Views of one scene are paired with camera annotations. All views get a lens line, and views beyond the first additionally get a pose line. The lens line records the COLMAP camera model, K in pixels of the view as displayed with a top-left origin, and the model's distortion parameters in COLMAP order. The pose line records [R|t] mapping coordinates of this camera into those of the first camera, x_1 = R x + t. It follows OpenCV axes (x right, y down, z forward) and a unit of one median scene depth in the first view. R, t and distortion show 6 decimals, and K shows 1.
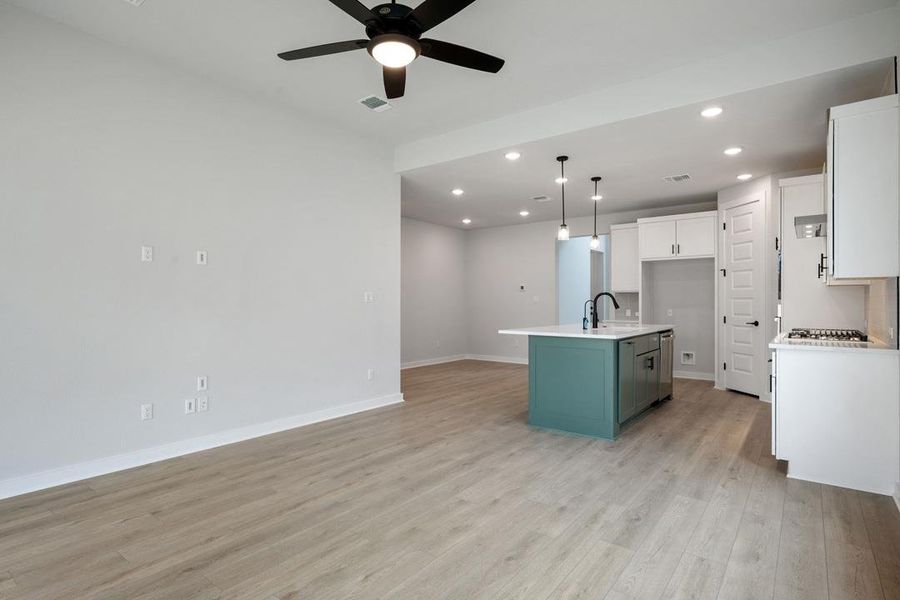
lens RADIAL K [[464.4, 0, 444.7], [0, 464.4, 301.3], [0, 0, 1]] dist [-0.000645, 0.000254]
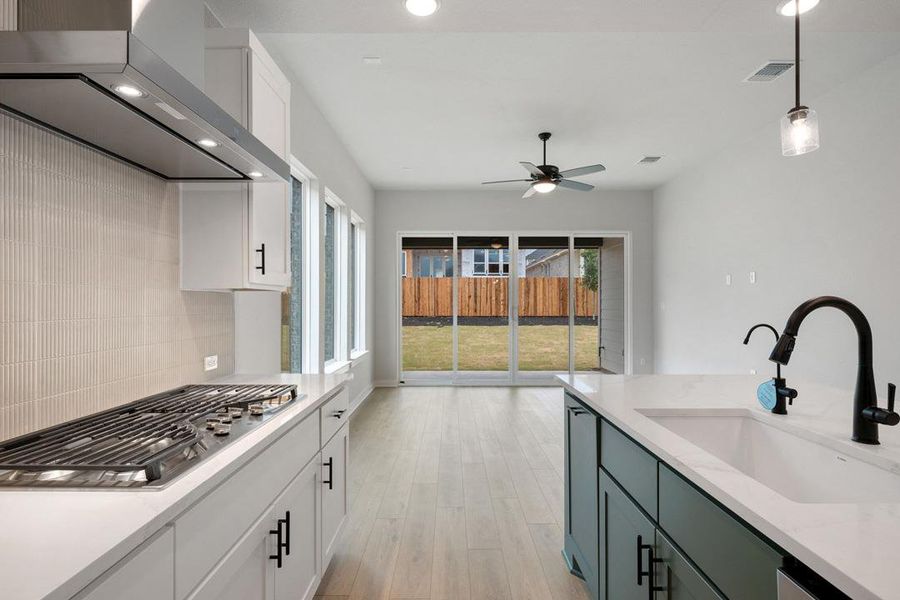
lens RADIAL K [[440.1, 0, 452.3], [0, 440.1, 297.2], [0, 0, 1]] dist [0.021092, 0.000864]
pose [[-0.787654, -0.008100, -0.616065, 0.854617], [0.002053, 0.999874, -0.015771, -0.020127], [0.616115, -0.013687, -0.787538, 1.406236]]
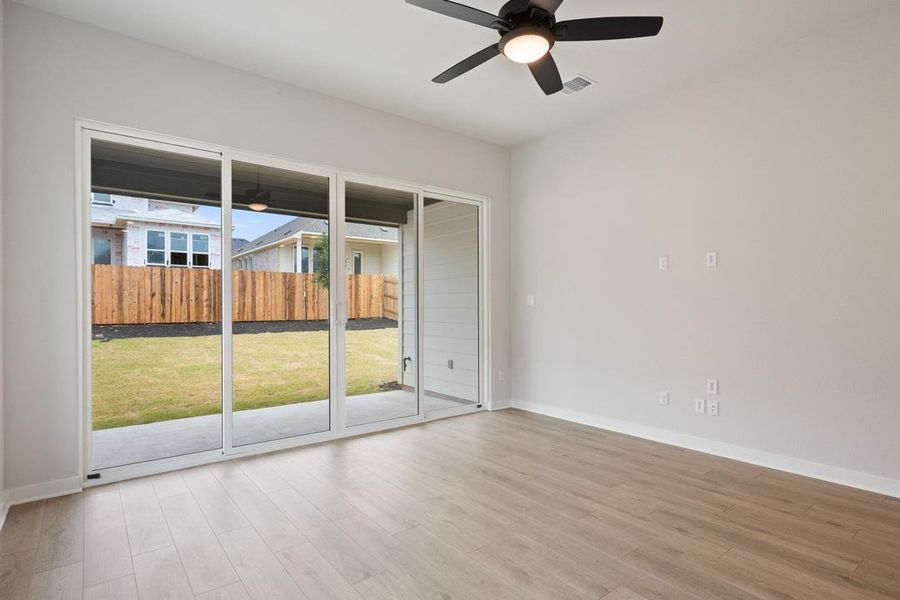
lens RADIAL K [[464.4, 0, 448.7], [0, 464.4, 305.3], [0, 0, 1]] dist [-0.000645, 0.000254]
pose [[-0.242769, -0.001290, -0.970083, 0.548627], [0.006736, 0.999973, -0.003015, 0.004412], [0.970061, -0.007266, -0.242754, 0.676810]]
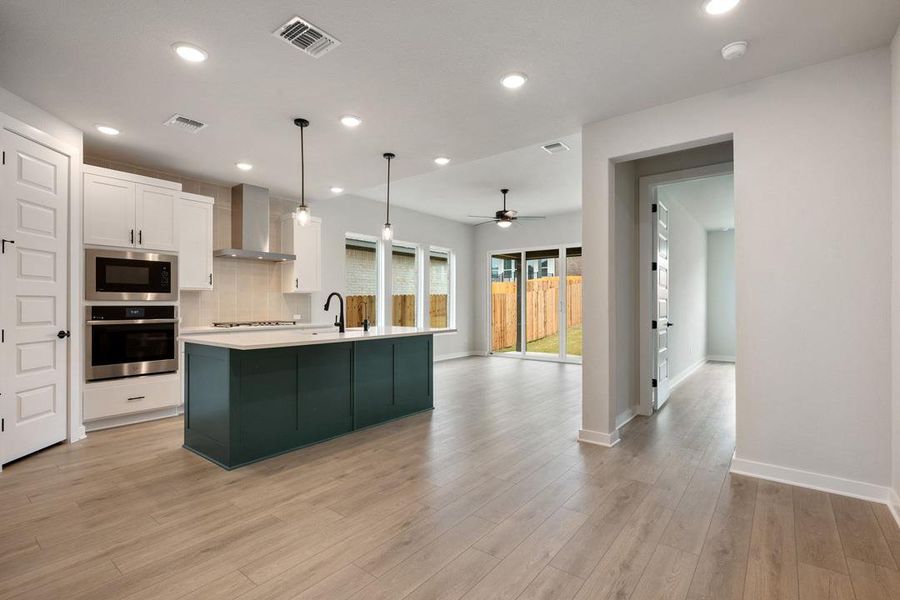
lens RADIAL K [[440.1, 0, 449.8], [0, 440.1, 300.6], [0, 0, 1]] dist [0.021092, 0.000864]
pose [[-0.999985, -0.000513, 0.005544, 0.152895], [-0.000575, 0.999938, -0.011128, 0.008682], [-0.005538, -0.011131, -0.999923, 2.472202]]
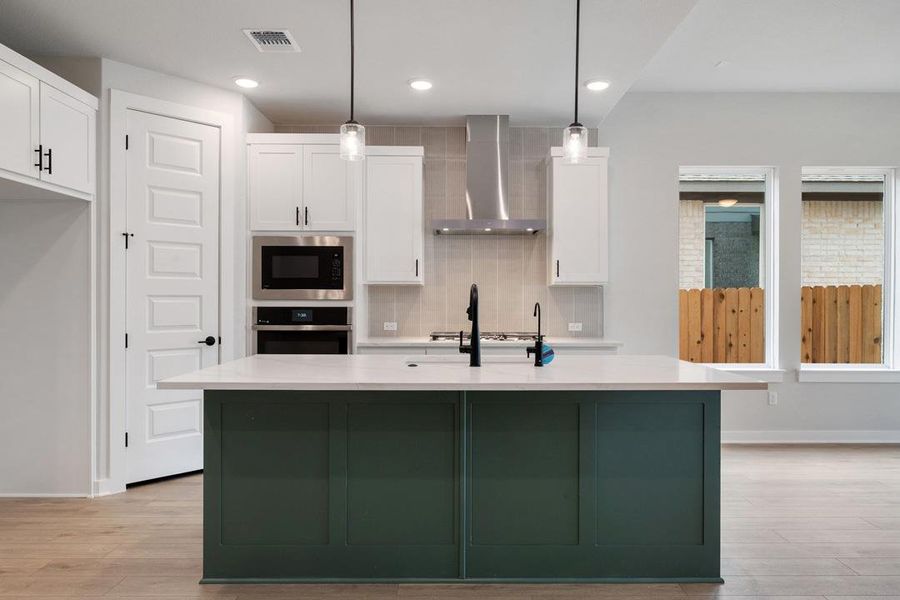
lens RADIAL K [[617.0, 0, 447.8], [0, 617.0, 302.8], [0, 0, 1]] dist [0.007179, 0.007798]
pose [[-0.620938, -0.008506, 0.783814, -0.153793], [-0.006257, 0.999963, 0.005895, -0.006870], [-0.783835, -0.001244, -0.620968, 1.859062]]
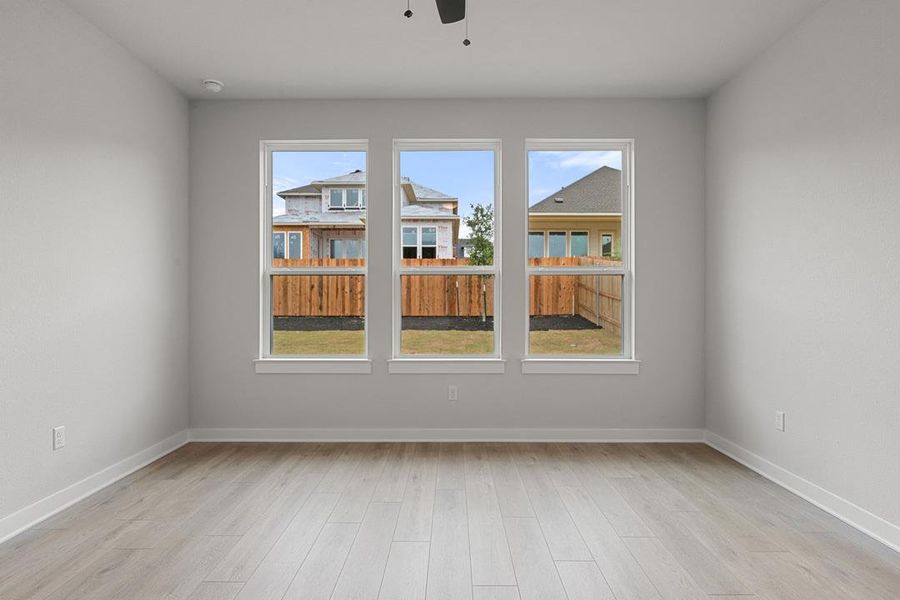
lens RADIAL K [[464.4, 0, 454.6], [0, 464.4, 297.4], [0, 0, 1]] dist [-0.000645, 0.000254]
pose [[-0.795192, -0.005176, -0.606336, -1.127418], [0.000968, 0.999951, -0.009805, 0.011522], [0.606358, -0.008384, -0.795148, 1.068939]]
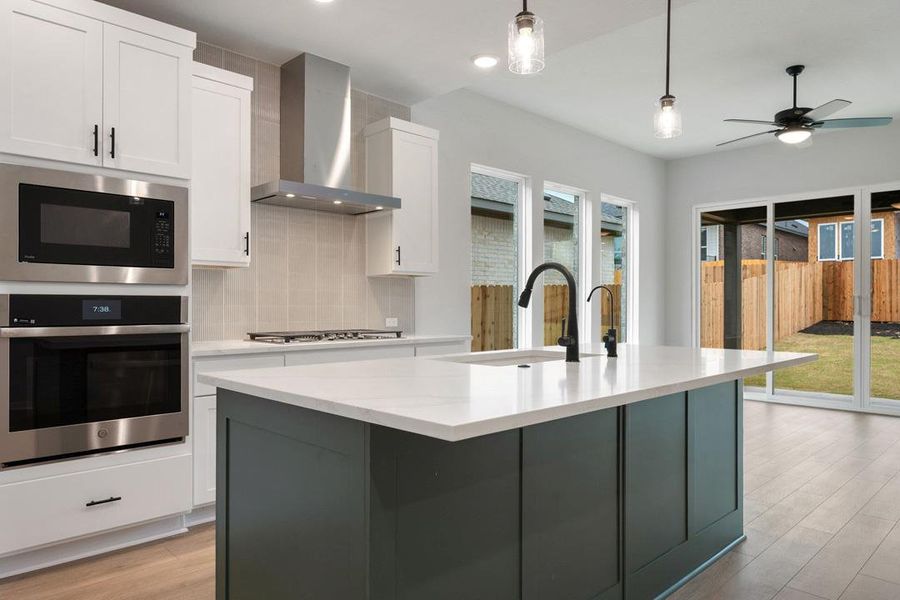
lens RADIAL K [[617.0, 0, 448.3], [0, 617.0, 301.8], [0, 0, 1]] dist [0.007179, 0.007798]
pose [[-0.991722, -0.002213, 0.128384, 0.479029], [-0.003344, 0.999957, -0.008593, 0.022322], [-0.128359, -0.008951, -0.991687, 1.991251]]
